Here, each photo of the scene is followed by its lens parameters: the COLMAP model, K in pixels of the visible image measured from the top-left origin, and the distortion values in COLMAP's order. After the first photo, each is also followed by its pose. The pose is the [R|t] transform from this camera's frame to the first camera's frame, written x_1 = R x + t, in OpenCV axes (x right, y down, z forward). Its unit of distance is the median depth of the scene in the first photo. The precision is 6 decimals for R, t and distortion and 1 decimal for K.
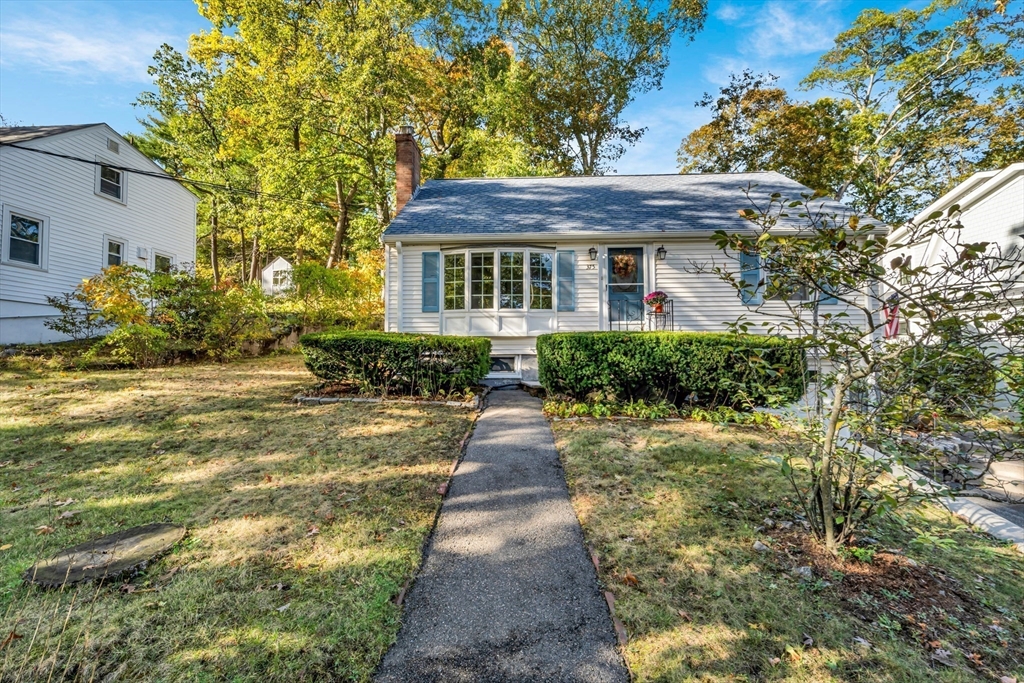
lens RADIAL K [[416.6, 0, 511.4], [0, 416.6, 344.2], [0, 0, 1]] dist [0.001023, 0.000028]
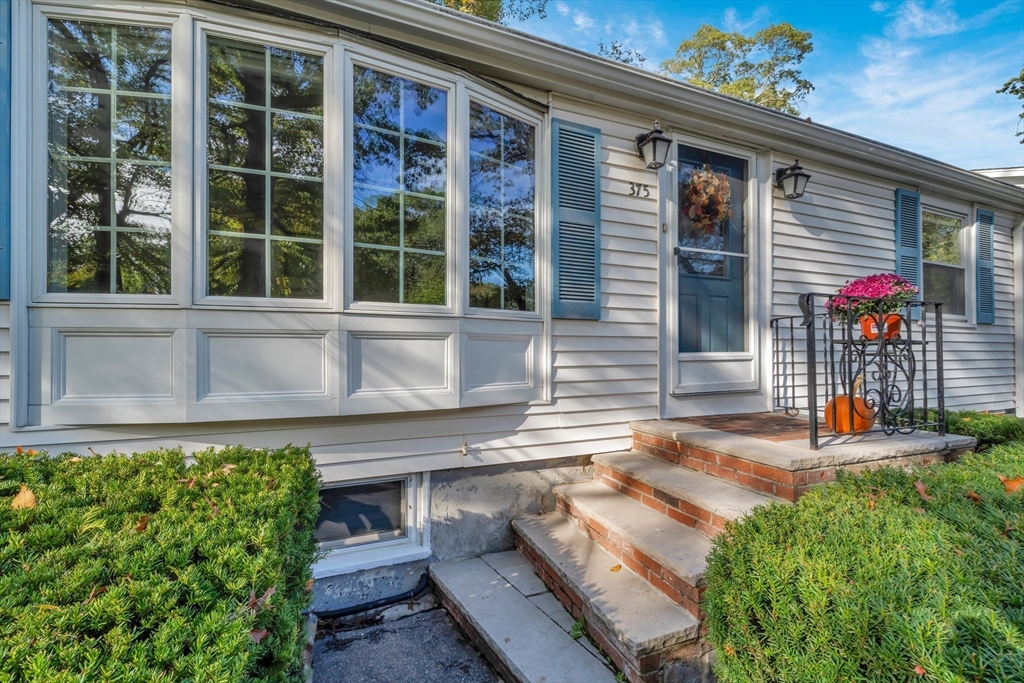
lens RADIAL K [[416.6, 0, 511.3], [0, 416.6, 347.2], [0, 0, 1]] dist [0.001023, 0.000028]
pose [[0.899459, 0.002915, 0.436996, -0.050361], [-0.012077, 0.999762, 0.018190, -0.063183], [-0.436839, -0.021639, 0.899279, 0.739742]]
